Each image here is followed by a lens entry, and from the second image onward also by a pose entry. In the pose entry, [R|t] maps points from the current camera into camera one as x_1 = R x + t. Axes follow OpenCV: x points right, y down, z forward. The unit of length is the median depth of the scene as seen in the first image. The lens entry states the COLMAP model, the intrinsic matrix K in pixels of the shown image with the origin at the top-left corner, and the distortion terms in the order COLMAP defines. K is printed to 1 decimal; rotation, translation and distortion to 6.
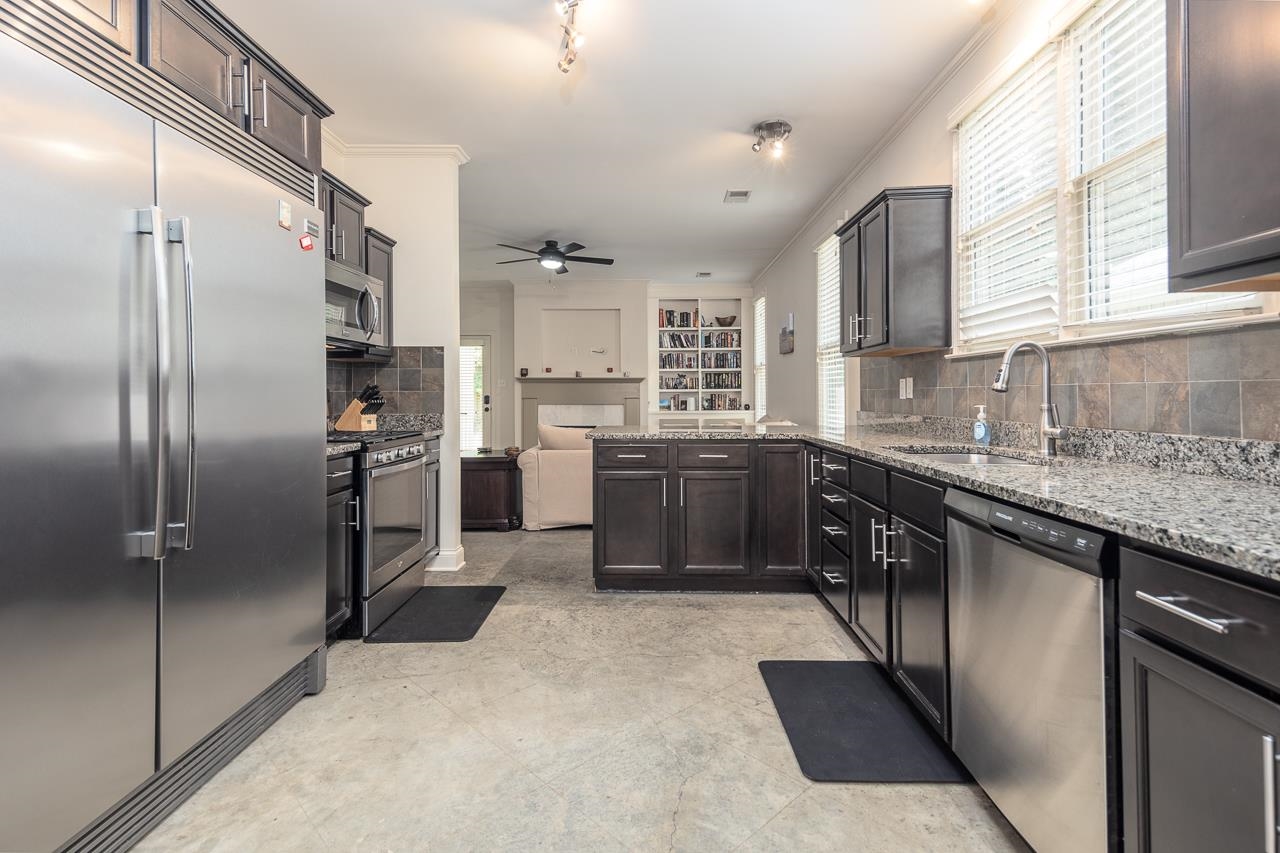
lens RADIAL K [[607.5, 0, 626.2], [0, 607.5, 390.0], [0, 0, 1]] dist [0.055034, -0.019629]
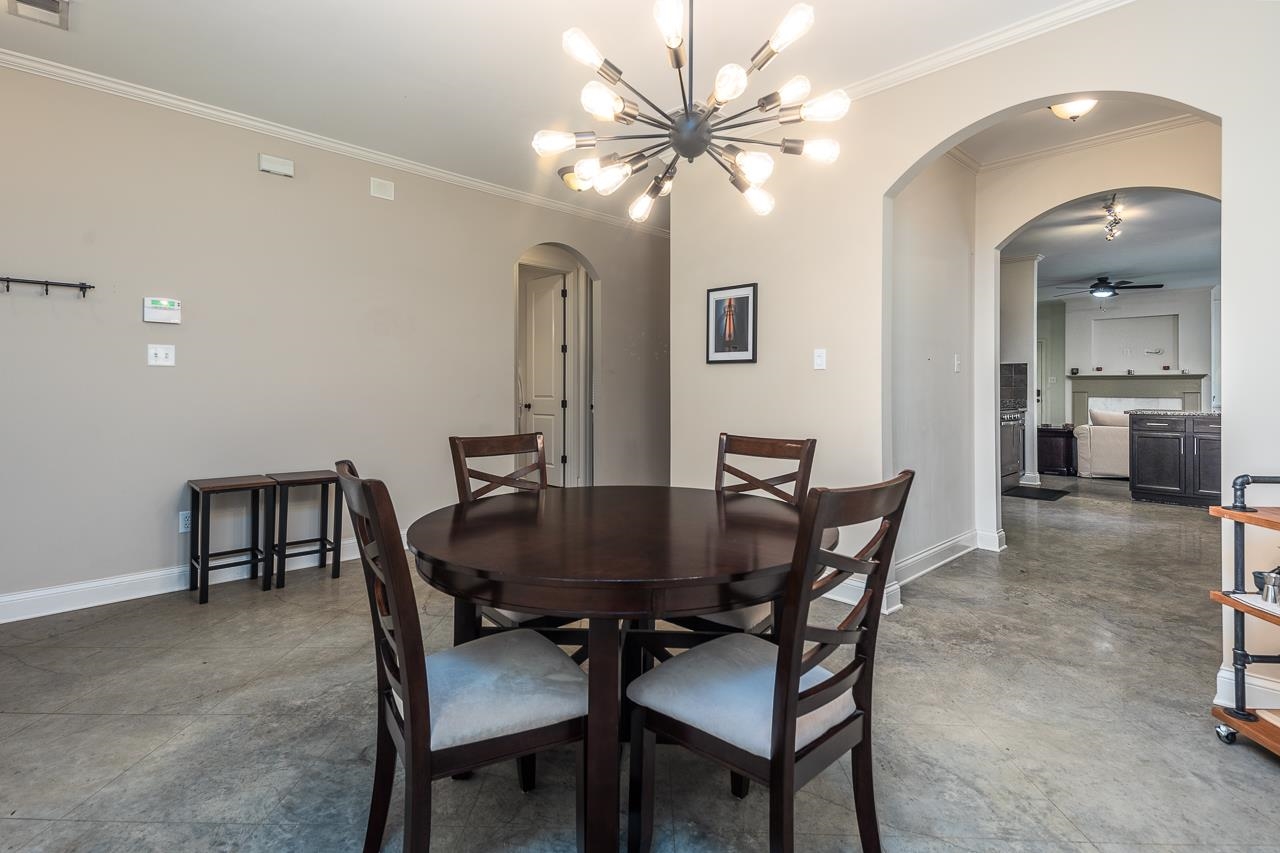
lens RADIAL K [[607.5, 0, 644.1], [0, 607.5, 392.6], [0, 0, 1]] dist [0.055034, -0.019629]
pose [[0.726591, 0.007802, -0.687026, 0.172677], [0.002393, 0.999901, 0.013886, -0.012953], [0.687066, -0.011734, 0.726500, -1.383350]]
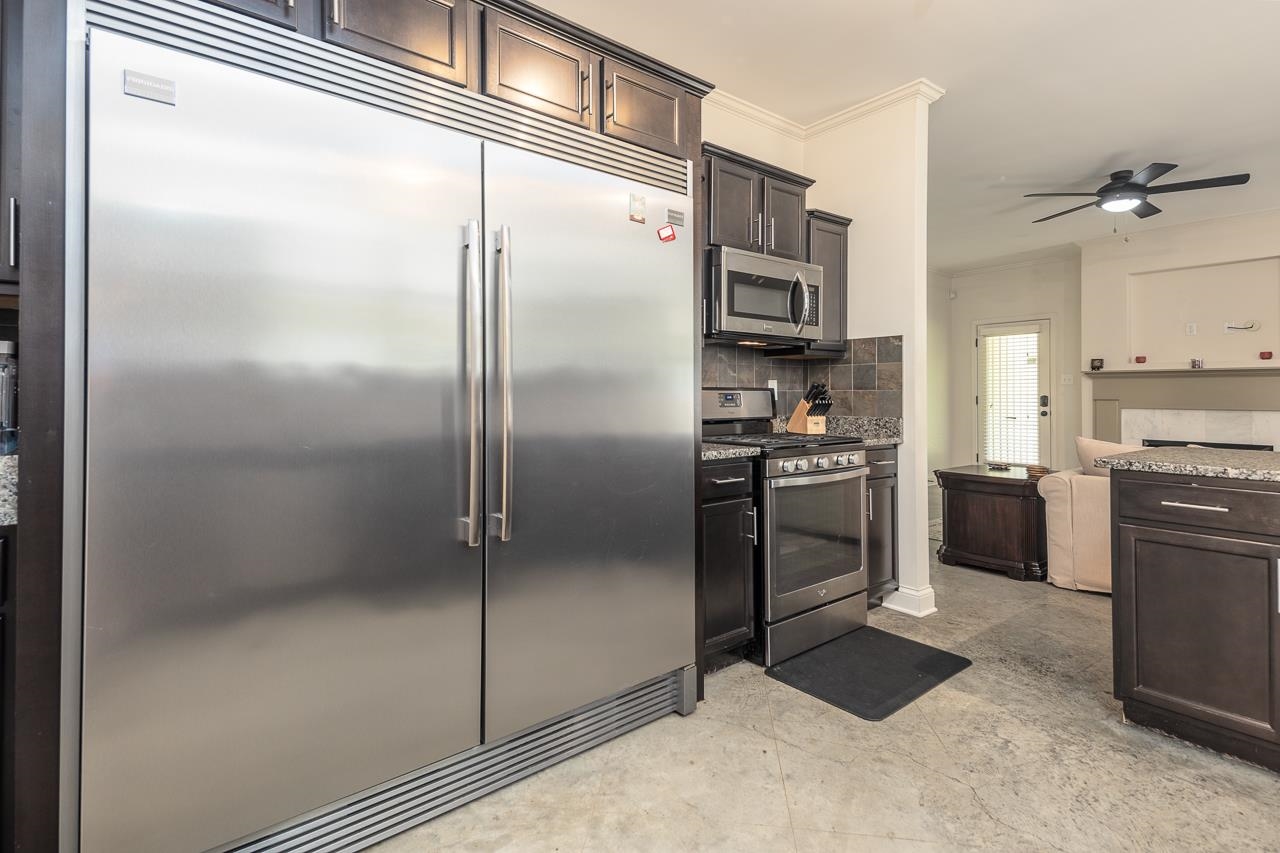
lens RADIAL K [[607.5, 0, 648.7], [0, 607.5, 390.3], [0, 0, 1]] dist [0.055034, -0.019629]
pose [[0.652465, -0.003766, -0.757809, 0.119362], [0.004352, 0.999990, -0.001223, 0.002001], [0.757806, -0.002500, 0.652475, 0.256120]]
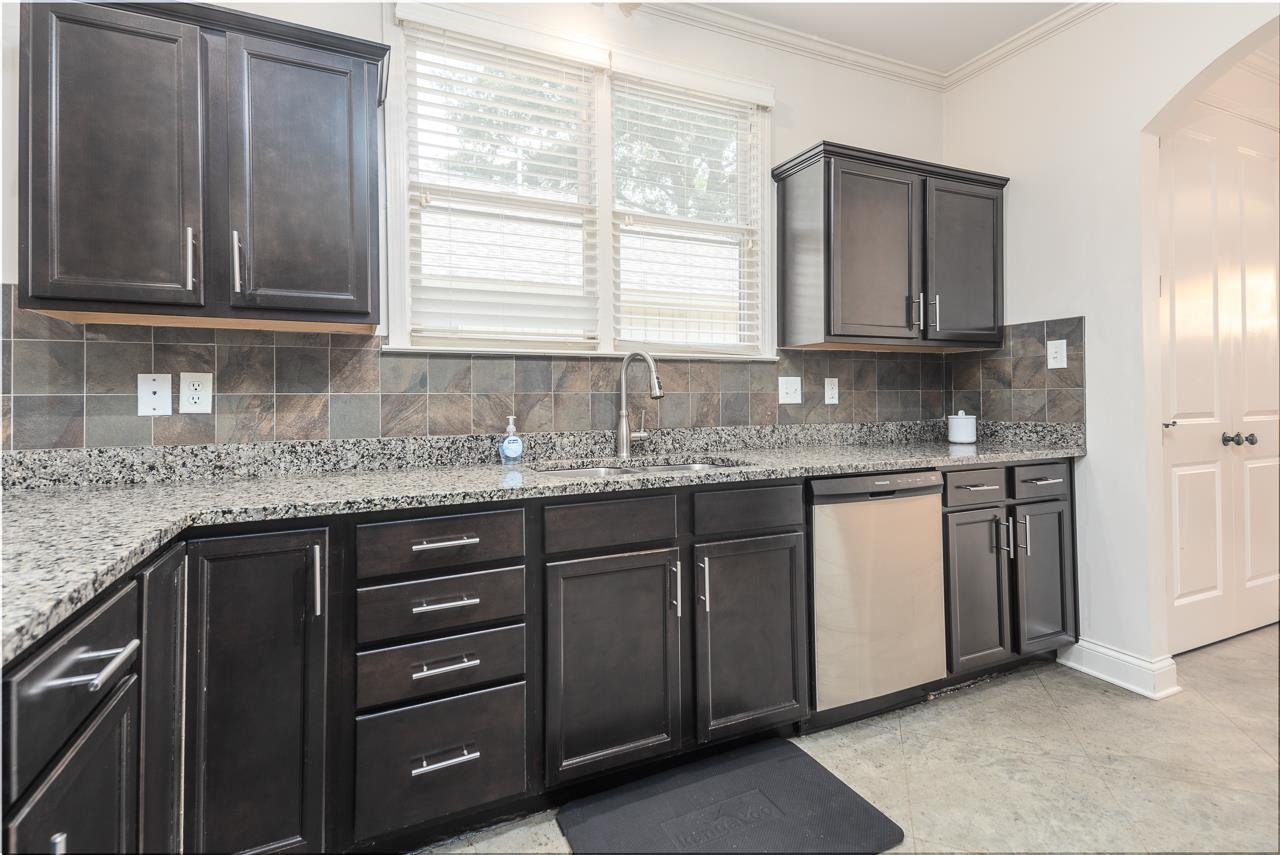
lens RADIAL K [[607.5, 0, 652.1], [0, 607.5, 391.8], [0, 0, 1]] dist [0.055034, -0.019629]
pose [[-0.439536, 0.022330, 0.897947, -0.210155], [0.006523, 0.999744, -0.021669, 0.009690], [-0.898201, -0.003667, -0.439569, 1.013823]]
